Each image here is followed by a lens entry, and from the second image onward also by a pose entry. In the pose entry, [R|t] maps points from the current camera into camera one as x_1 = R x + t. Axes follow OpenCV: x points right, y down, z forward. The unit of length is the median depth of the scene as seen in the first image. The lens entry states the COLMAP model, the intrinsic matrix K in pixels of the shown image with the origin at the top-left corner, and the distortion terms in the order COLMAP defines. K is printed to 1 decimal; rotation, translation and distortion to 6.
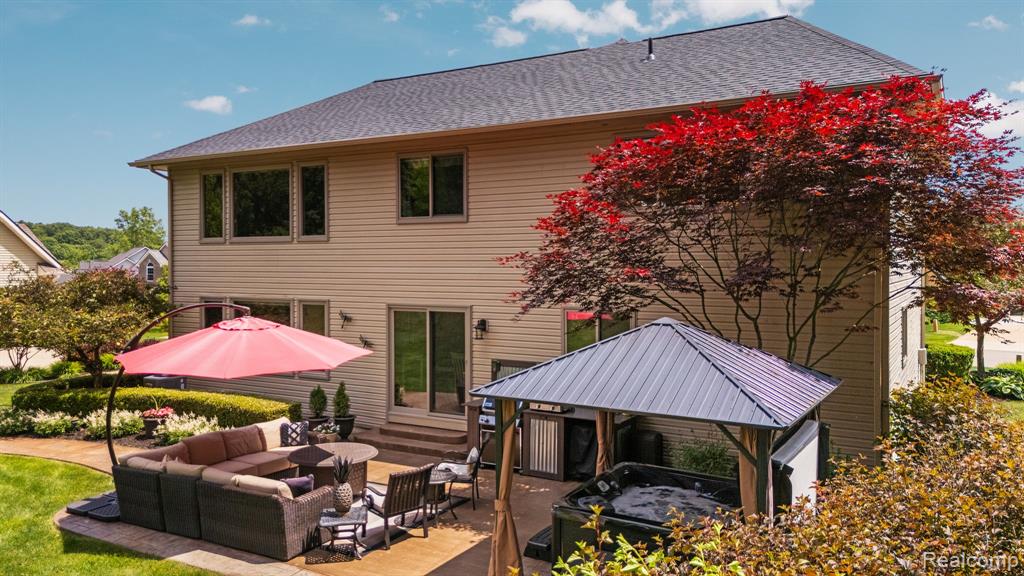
lens RADIAL K [[747.5, 0, 512.0], [0, 747.5, 288.0], [0, 0, 1]] dist [0.072675, 0.001103]
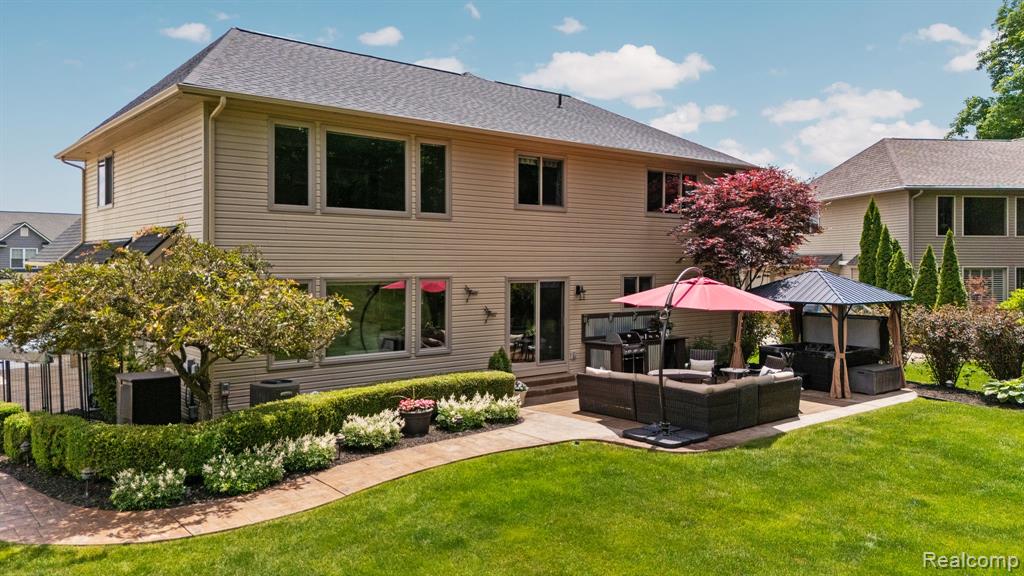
lens RADIAL K [[747.5, 0, 512.0], [0, 747.5, 288.0], [0, 0, 1]] dist [0.072675, 0.001103]
pose [[0.358021, -0.032880, 0.933134, -1.182543], [0.021669, 0.999403, 0.026901, 0.006133], [-0.933462, 0.010589, 0.358520, 0.548395]]
